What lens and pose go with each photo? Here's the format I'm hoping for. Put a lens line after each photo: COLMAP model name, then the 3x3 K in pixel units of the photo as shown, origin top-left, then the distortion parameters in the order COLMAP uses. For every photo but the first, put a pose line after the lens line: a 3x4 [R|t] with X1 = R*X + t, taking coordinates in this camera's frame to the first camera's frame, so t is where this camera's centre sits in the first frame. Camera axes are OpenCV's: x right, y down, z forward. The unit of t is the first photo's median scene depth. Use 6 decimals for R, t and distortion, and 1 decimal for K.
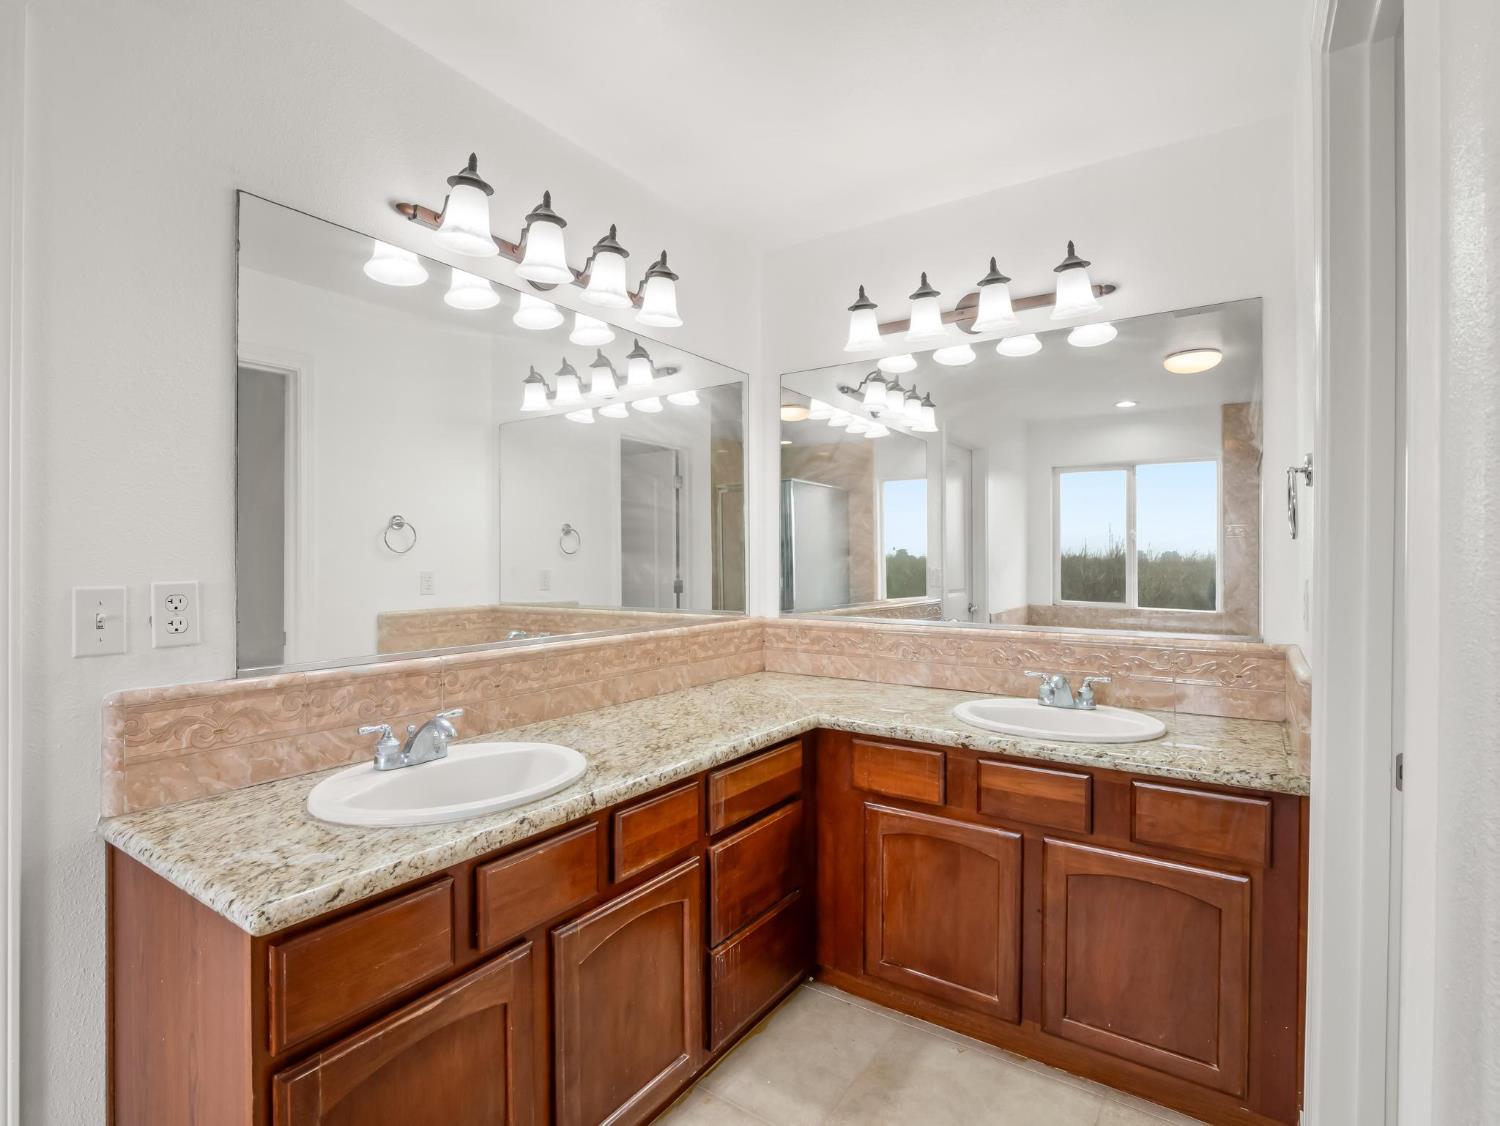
lens RADIAL K [[752.6, 0, 743.0], [0, 752.6, 556.5], [0, 0, 1]] dist [-0.004203, -0.001463]
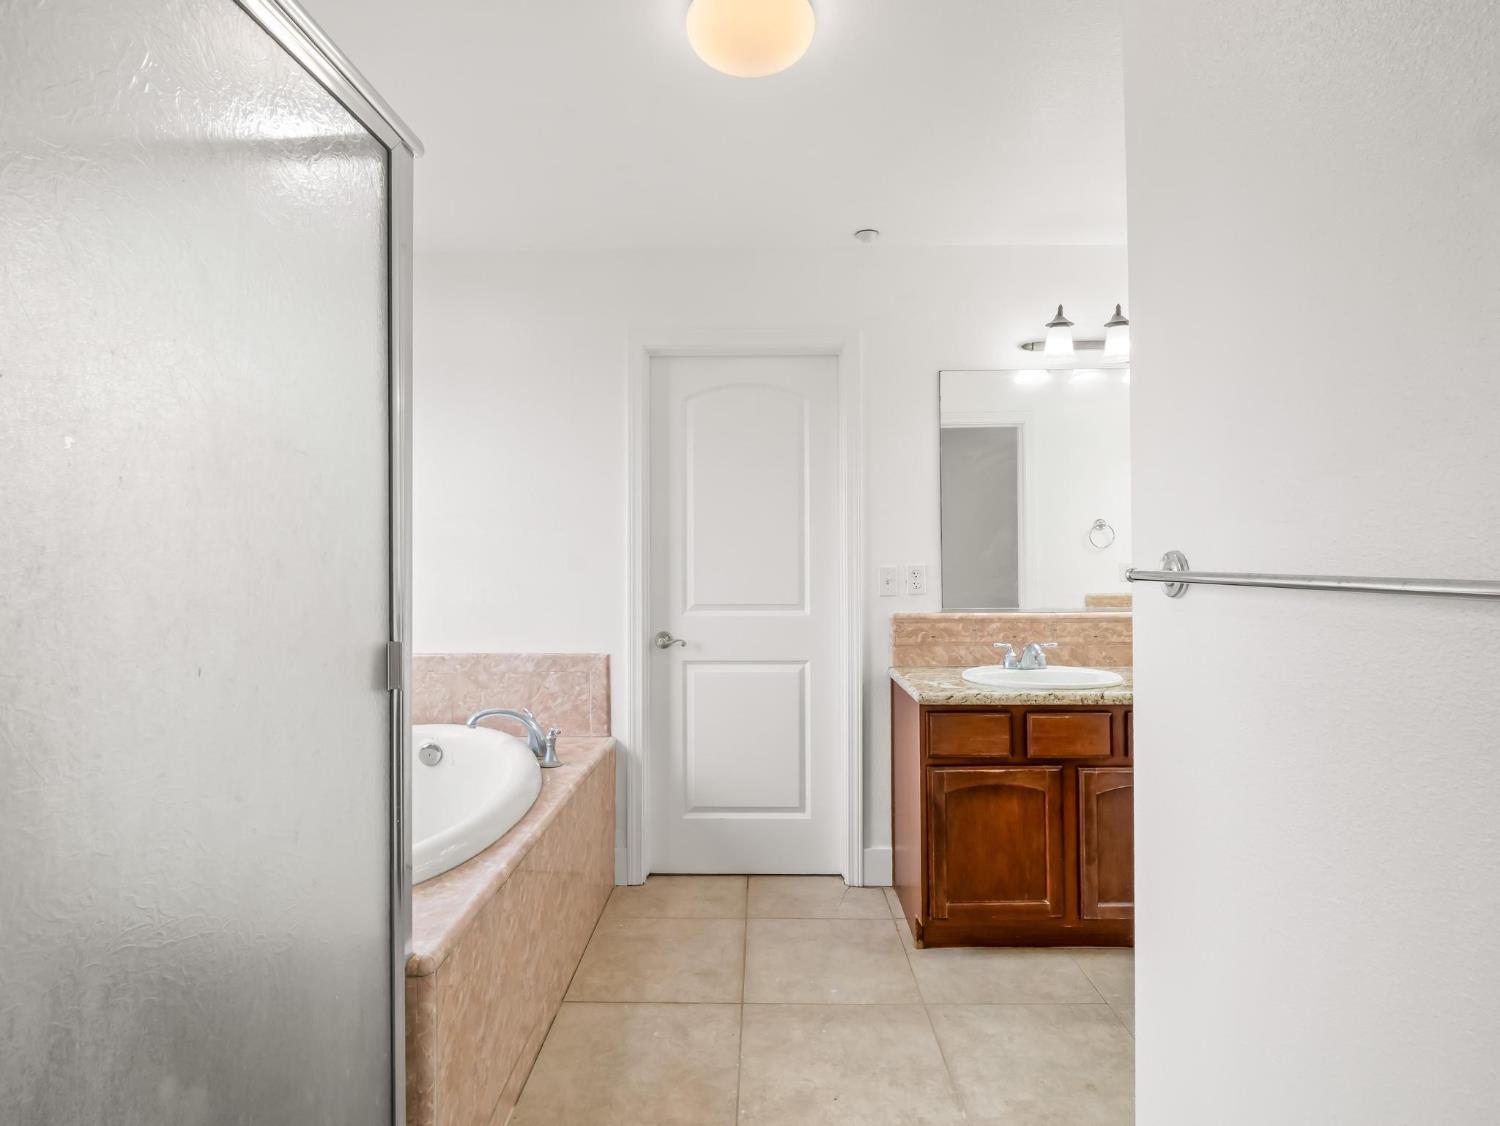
lens RADIAL K [[752.6, 0, 743.0], [0, 752.6, 556.5], [0, 0, 1]] dist [-0.004203, -0.001463]
pose [[0.544696, -0.002643, -0.838629, 0.765355], [0.008680, 0.999959, 0.002486, 0.002340], [0.838588, -0.008633, 0.544697, -0.575022]]
